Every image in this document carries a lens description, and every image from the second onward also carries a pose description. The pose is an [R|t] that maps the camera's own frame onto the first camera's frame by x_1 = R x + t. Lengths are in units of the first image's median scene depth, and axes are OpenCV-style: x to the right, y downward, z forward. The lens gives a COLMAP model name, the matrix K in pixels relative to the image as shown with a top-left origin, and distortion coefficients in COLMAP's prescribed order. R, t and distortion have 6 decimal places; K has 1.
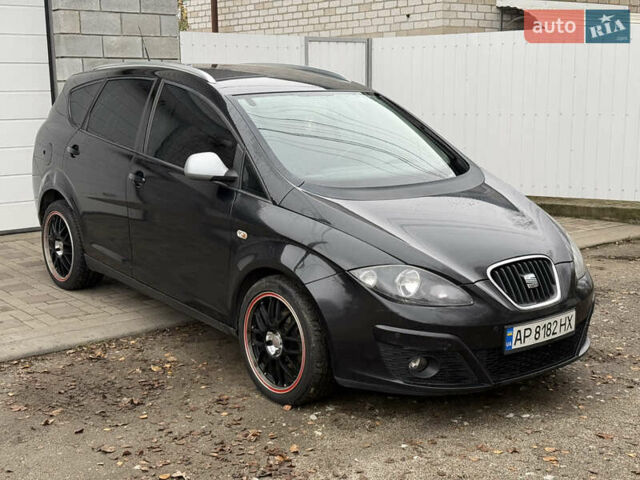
lens RADIAL K [[862.9, 0, 320.0], [0, 862.9, 240.0], [0, 0, 1]] dist [0.227048, -0.496514]
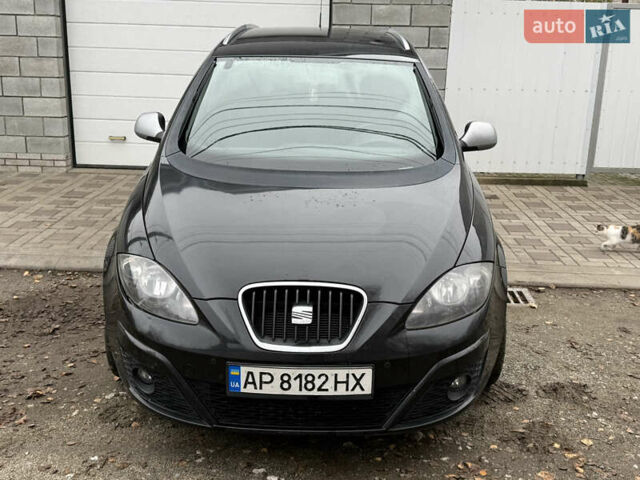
lens RADIAL K [[728.7, 0, 317.6], [0, 728.7, 208.2], [0, 0, 1]] dist [0.020777, 0.057327]
pose [[0.770194, 0.162881, -0.616661, 0.635121], [-0.138561, 0.986481, 0.087503, -0.105046], [0.622577, 0.018051, 0.782351, 0.500790]]
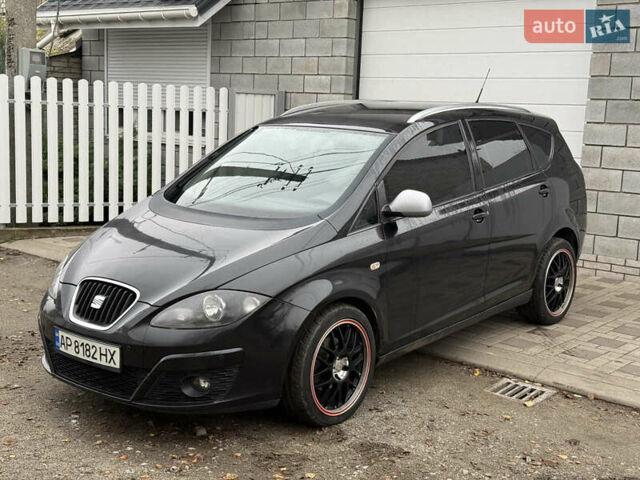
lens RADIAL K [[862.9, 0, 320.0], [0, 862.9, 240.0], [0, 0, 1]] dist [0.227048, -0.496514]
pose [[0.195261, 0.157596, -0.968006, 1.305341], [-0.209416, 0.970942, 0.115832, -0.204665], [0.958132, 0.180099, 0.222591, 1.007420]]
